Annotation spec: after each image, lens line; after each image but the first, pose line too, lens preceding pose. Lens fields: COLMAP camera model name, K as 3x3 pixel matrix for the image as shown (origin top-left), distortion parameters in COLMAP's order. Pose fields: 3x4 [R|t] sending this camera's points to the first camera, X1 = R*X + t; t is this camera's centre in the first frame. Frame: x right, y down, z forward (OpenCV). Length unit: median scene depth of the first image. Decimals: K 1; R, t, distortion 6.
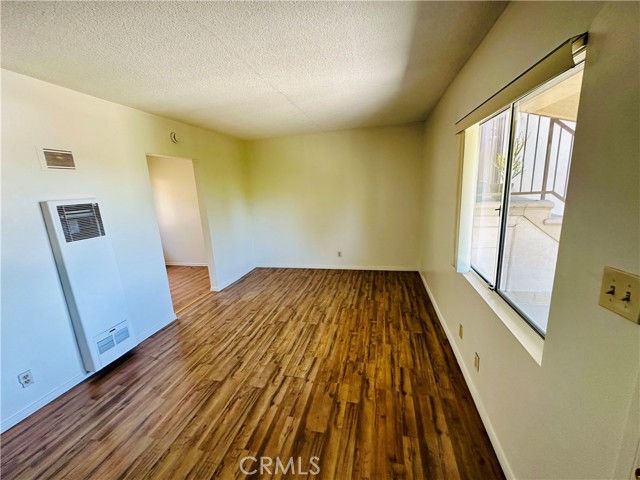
lens RADIAL K [[255.8, 0, 319.0], [0, 255.8, 240.3], [0, 0, 1]] dist [-0.001829, -0.000076]
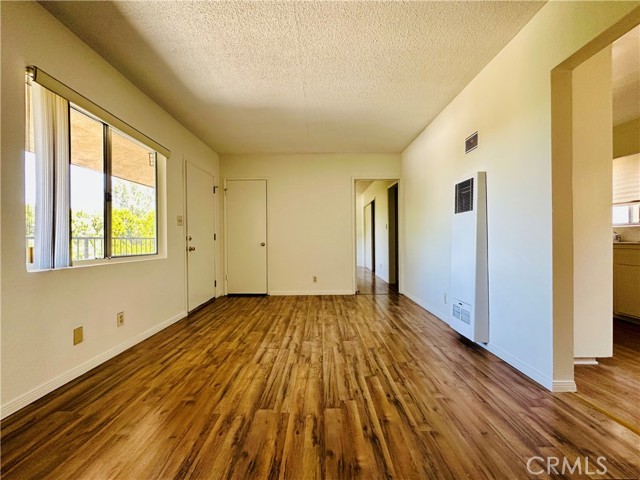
lens RADIAL K [[255.8, 0, 319.5], [0, 255.8, 239.6], [0, 0, 1]] dist [-0.001829, -0.000076]
pose [[-0.970176, 0.057344, -0.235522, -0.032704], [0.006611, 0.977514, 0.210767, -0.110865], [0.242313, 0.202924, -0.948739, 1.675445]]
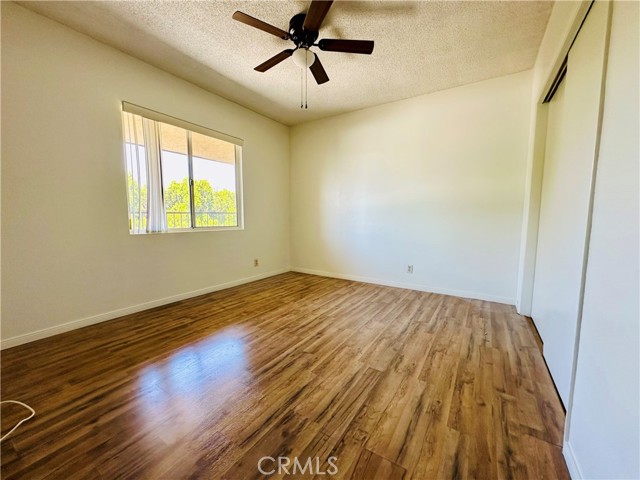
lens RADIAL K [[255.8, 0, 320.2], [0, 255.8, 240.0], [0, 0, 1]] dist [-0.001829, -0.000076]
pose [[0.941316, 0.082651, -0.327251, 0.021894], [-0.116168, 0.989654, -0.084202, 0.134417], [0.316906, 0.117277, 0.941178, 0.488379]]
